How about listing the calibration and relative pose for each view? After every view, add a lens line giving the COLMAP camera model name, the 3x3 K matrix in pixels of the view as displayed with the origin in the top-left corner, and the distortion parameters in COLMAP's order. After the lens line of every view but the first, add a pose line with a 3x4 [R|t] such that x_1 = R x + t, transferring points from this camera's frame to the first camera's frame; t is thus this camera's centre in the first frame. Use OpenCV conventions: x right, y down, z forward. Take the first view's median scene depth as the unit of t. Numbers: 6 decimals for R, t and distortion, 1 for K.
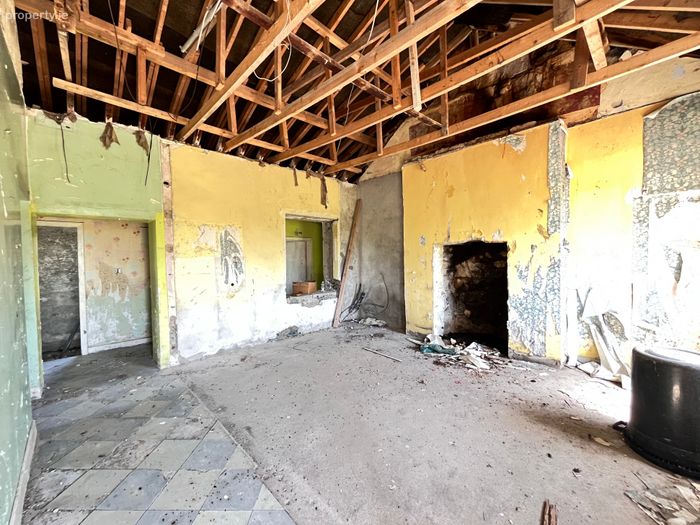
lens RADIAL K [[278.7, 0, 350.5], [0, 278.7, 264.2], [0, 0, 1]] dist [-0.001894, 0.000005]
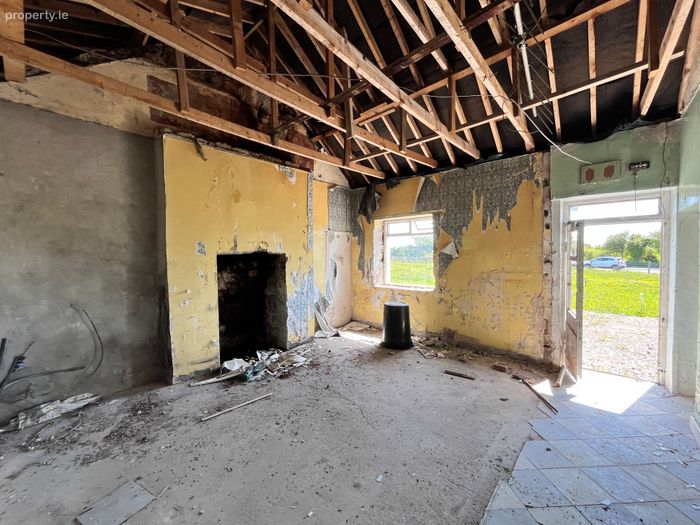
lens RADIAL K [[278.7, 0, 350.1], [0, 278.7, 261.8], [0, 0, 1]] dist [-0.001894, 0.000005]
pose [[-0.049412, -0.008467, 0.998743, -0.626634], [0.041566, 0.999080, 0.010526, -0.044333], [-0.997913, 0.042034, -0.049015, 0.748807]]
